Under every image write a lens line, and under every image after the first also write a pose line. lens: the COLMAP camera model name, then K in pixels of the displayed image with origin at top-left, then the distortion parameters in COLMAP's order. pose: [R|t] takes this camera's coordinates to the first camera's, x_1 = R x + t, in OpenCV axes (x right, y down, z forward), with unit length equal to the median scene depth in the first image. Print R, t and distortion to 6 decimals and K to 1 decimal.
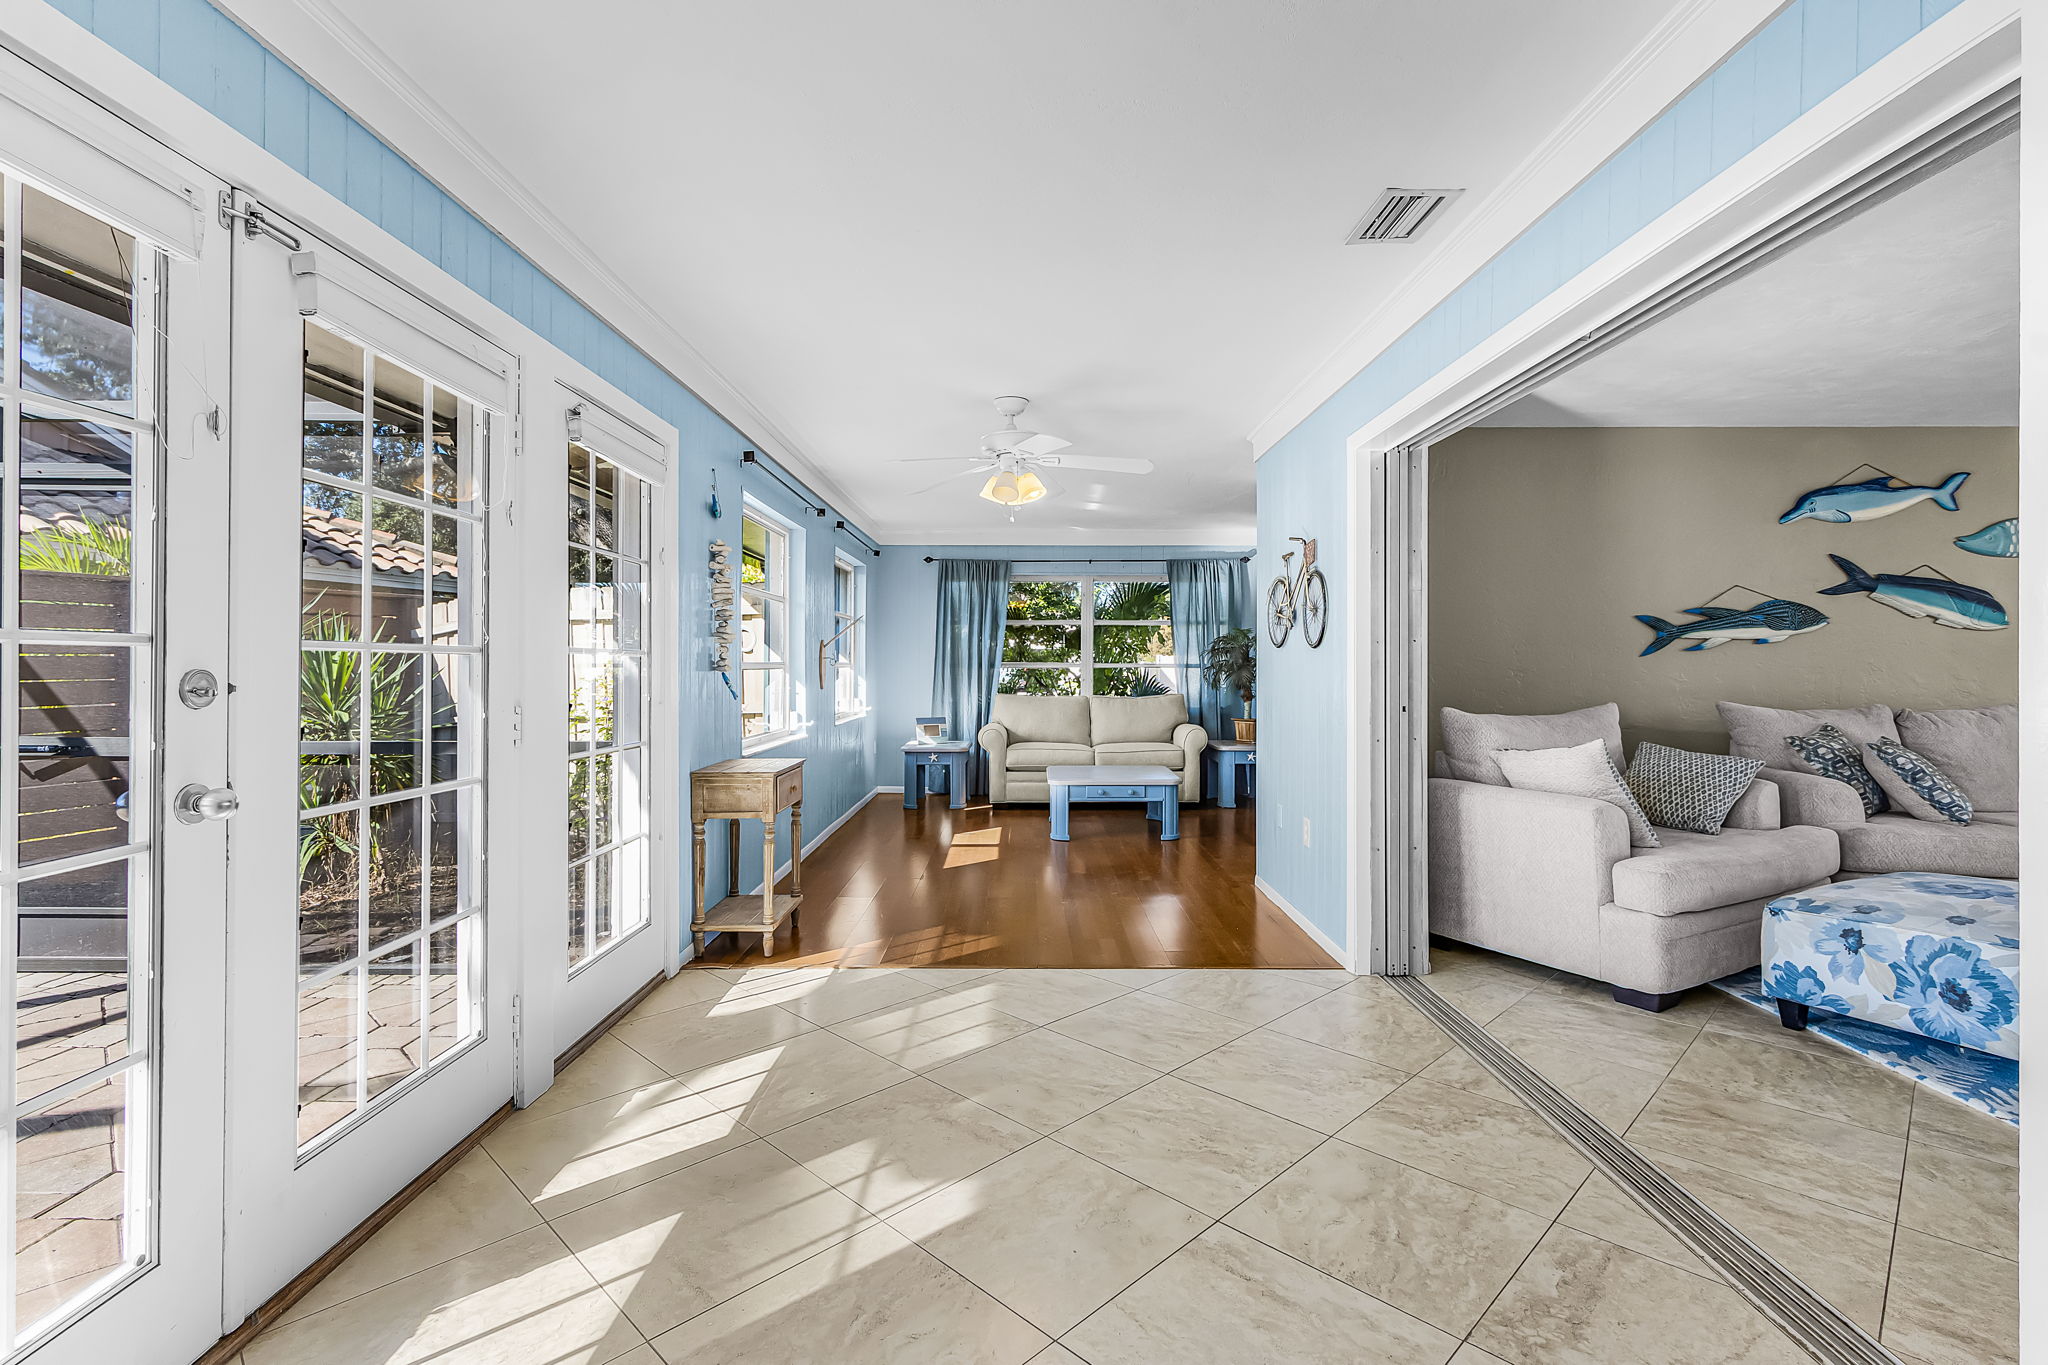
lens RADIAL K [[994.1, 0, 985.5], [0, 994.1, 659.3], [0, 0, 1]] dist [-0.003018, -0.000333]
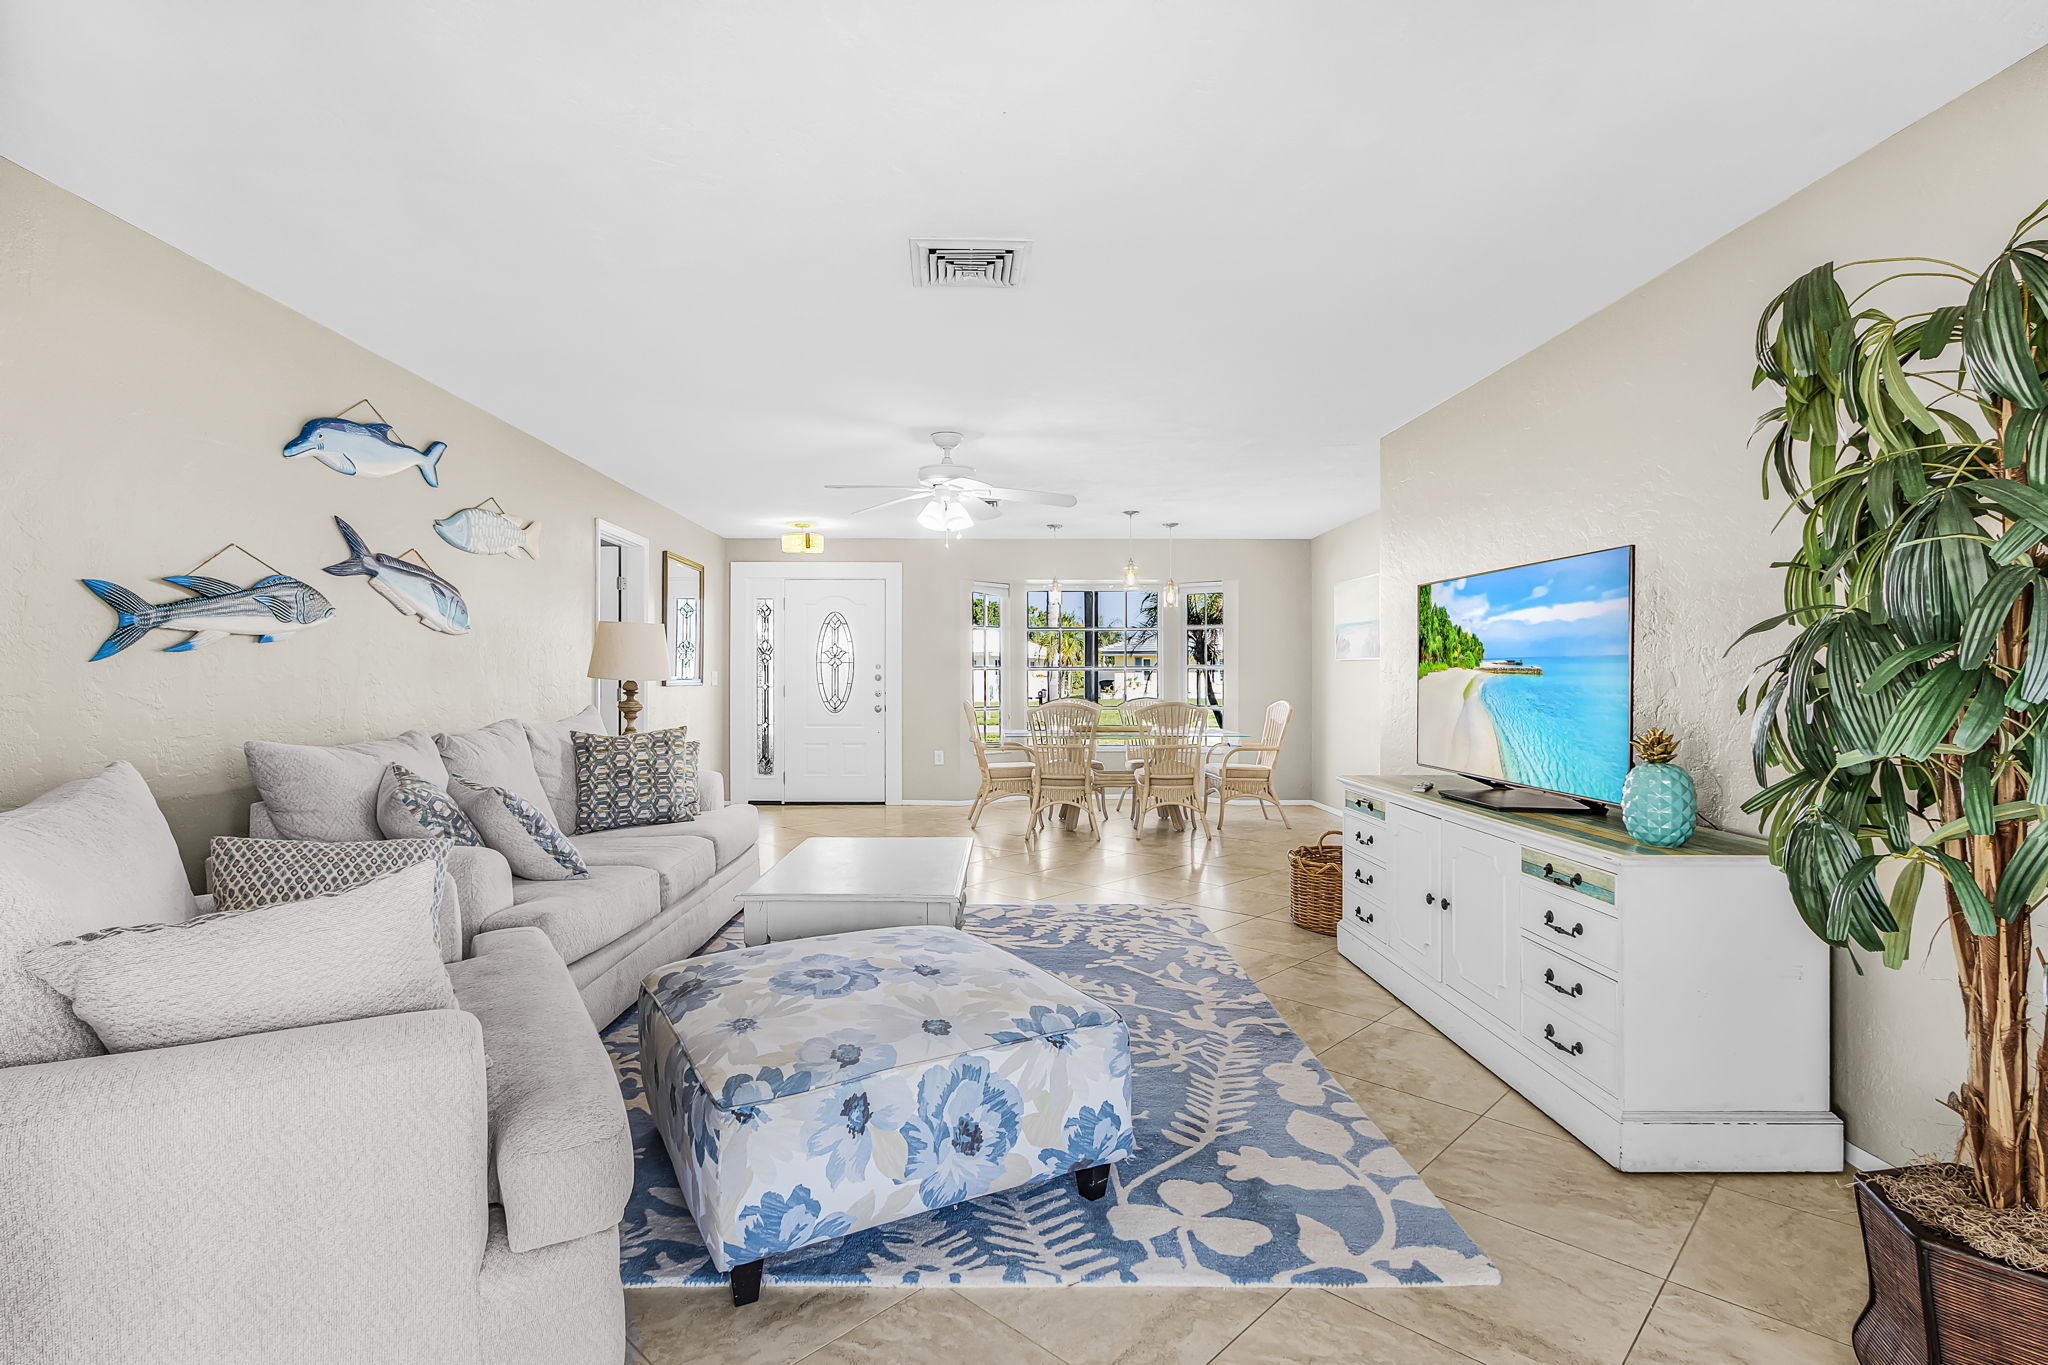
lens RADIAL K [[994.1, 0, 985.5], [0, 994.1, 659.3], [0, 0, 1]] dist [-0.003018, -0.000333]
pose [[-0.038481, 0.010992, 0.999199, 0.223981], [-0.003635, 0.999931, -0.011140, 0.000355], [-0.999253, -0.004061, -0.038438, 0.898641]]
